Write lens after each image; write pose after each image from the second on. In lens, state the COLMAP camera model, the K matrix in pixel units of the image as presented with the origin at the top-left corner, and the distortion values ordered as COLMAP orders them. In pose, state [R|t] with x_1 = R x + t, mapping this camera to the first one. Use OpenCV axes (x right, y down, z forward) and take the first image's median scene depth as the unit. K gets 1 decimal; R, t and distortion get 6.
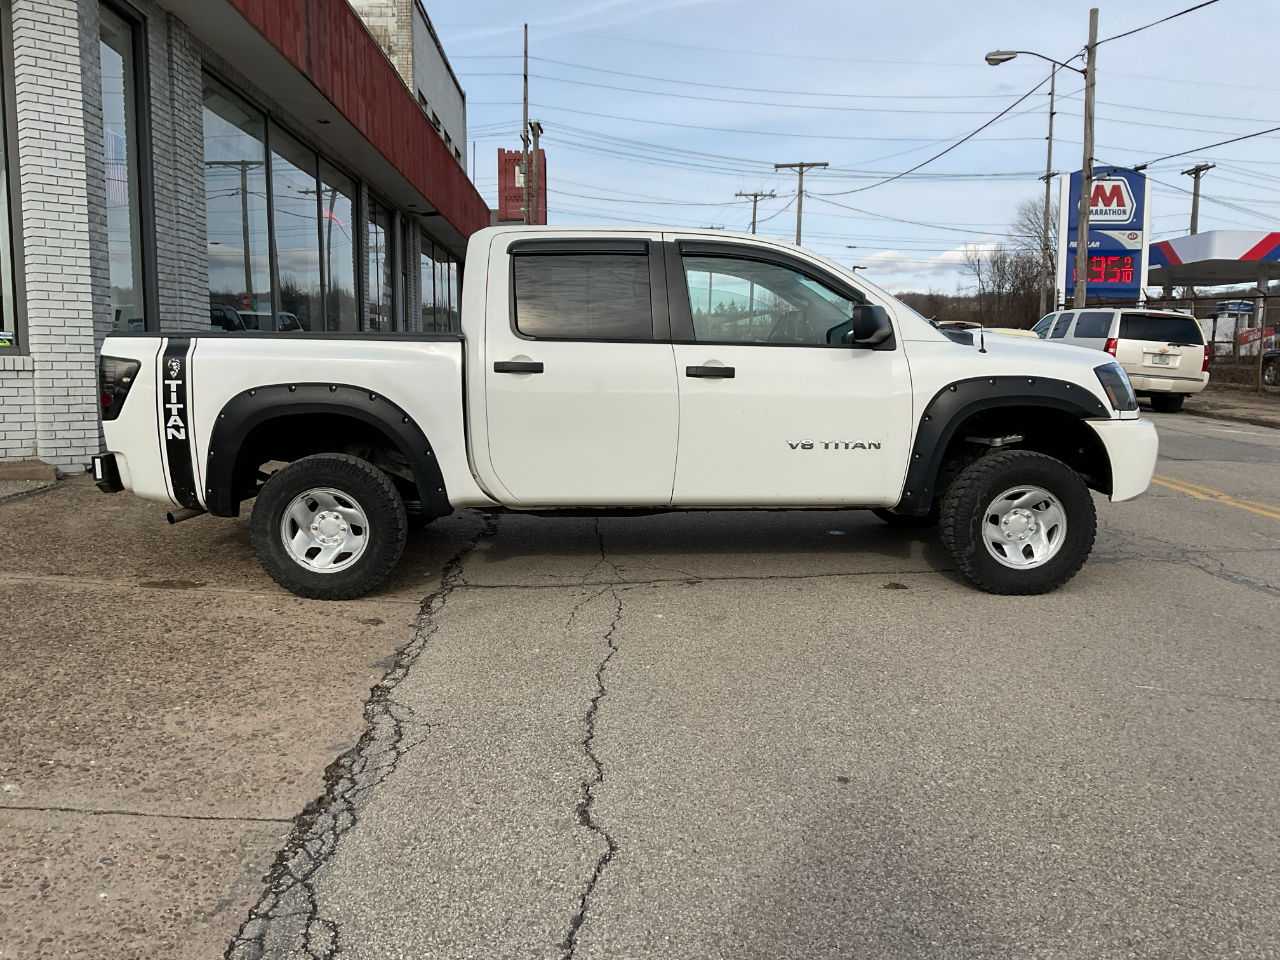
lens RADIAL K [[1049.0, 0, 637.6], [0, 1049.0, 478.1], [0, 0, 1]] dist [0.110985, -0.222462]
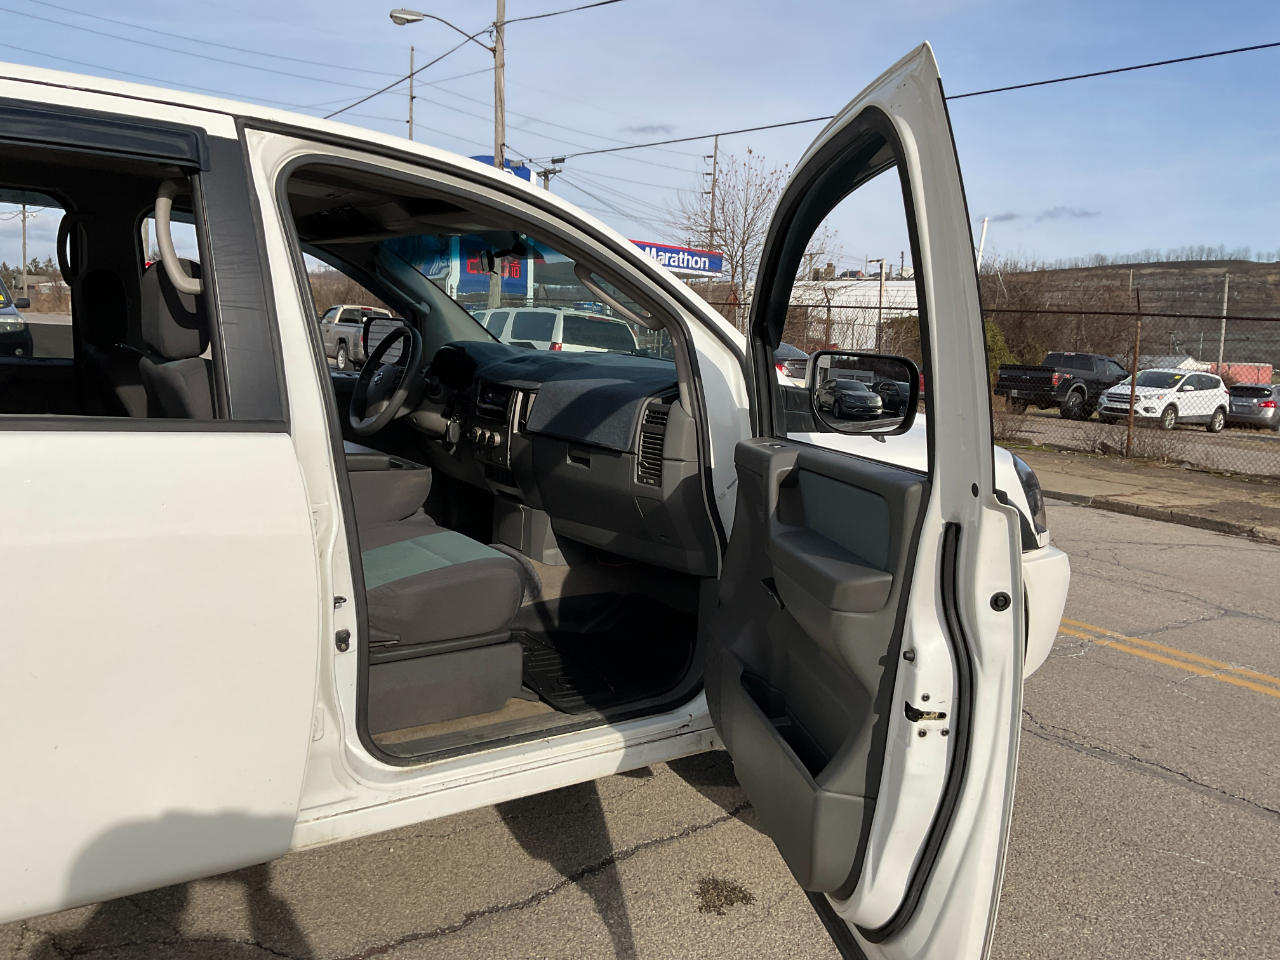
lens RADIAL K [[1049.0, 0, 637.6], [0, 1049.0, 478.1], [0, 0, 1]] dist [0.110985, -0.222462]
pose [[0.828869, -0.037299, 0.558197, -0.065411], [0.025146, 0.999250, 0.029431, -0.111891], [-0.558877, -0.010358, 0.829186, 0.595804]]
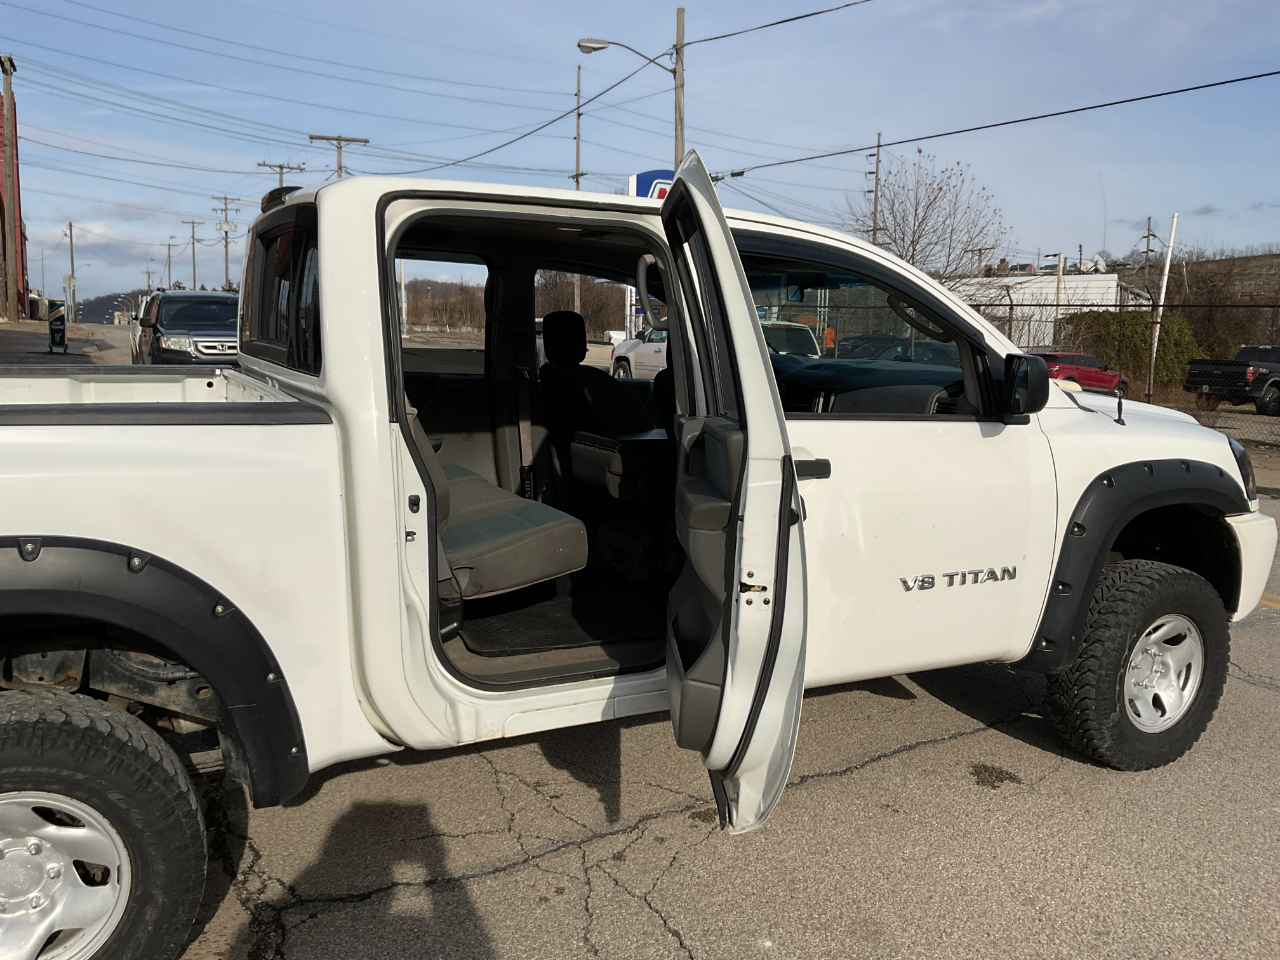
lens RADIAL K [[1057.7, 0, 637.4], [0, 1057.7, 480.2], [0, 0, 1]] dist [0.048248, -0.095270]
pose [[0.901411, -0.040630, 0.431053, -0.231059], [0.034215, 0.999158, 0.022627, -0.102725], [-0.431610, -0.005648, 0.902043, 0.492803]]
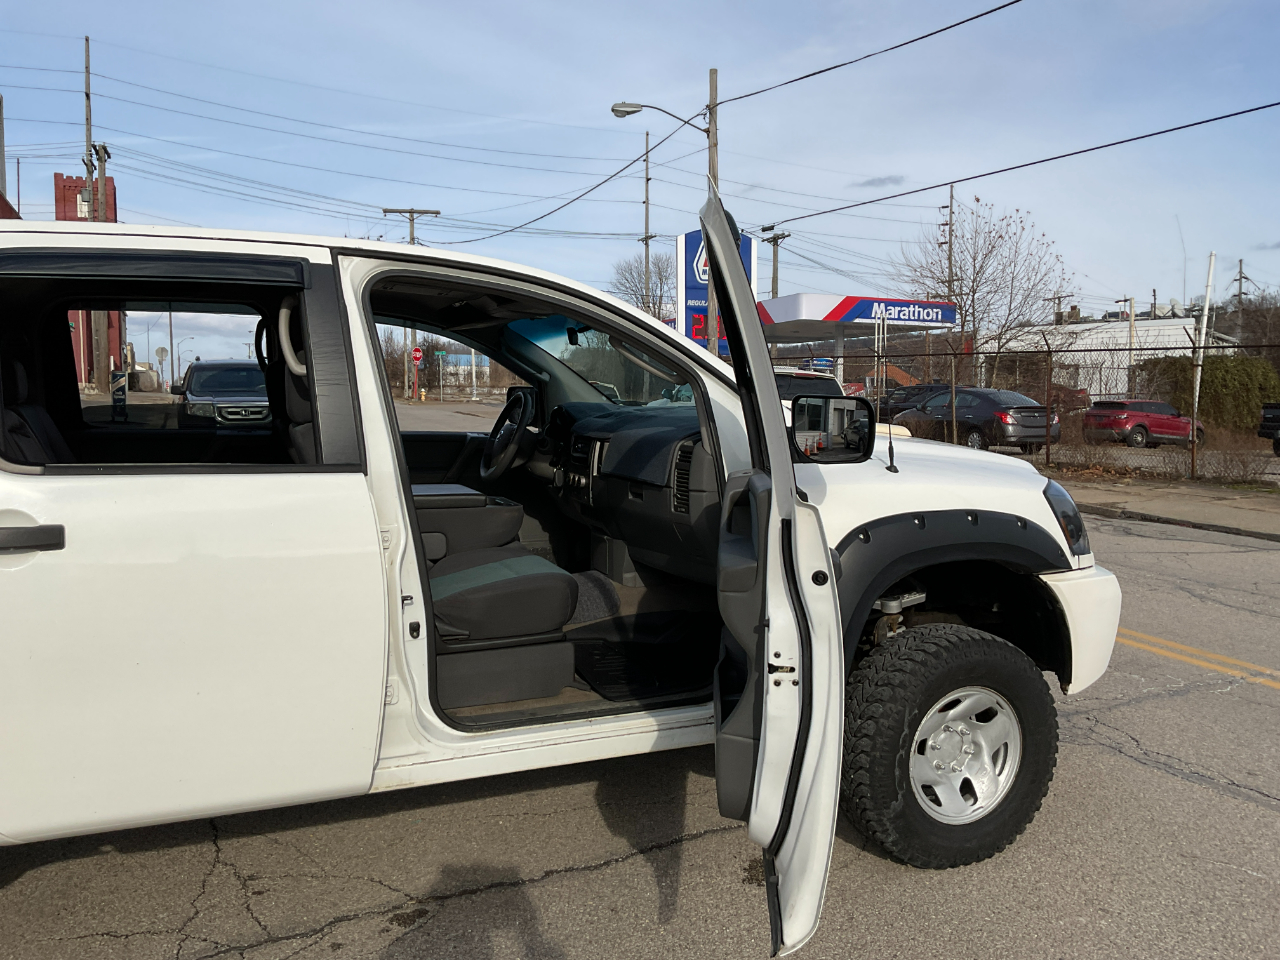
lens RADIAL K [[1046.8, 0, 640.0], [0, 1046.8, 480.0], [0, 0, 1]] dist [0.103325, -0.211298]
pose [[0.933388, -0.032507, 0.357393, -0.021270], [0.048161, 0.998227, -0.034986, -0.094132], [-0.355622, 0.049868, 0.933299, 0.466344]]
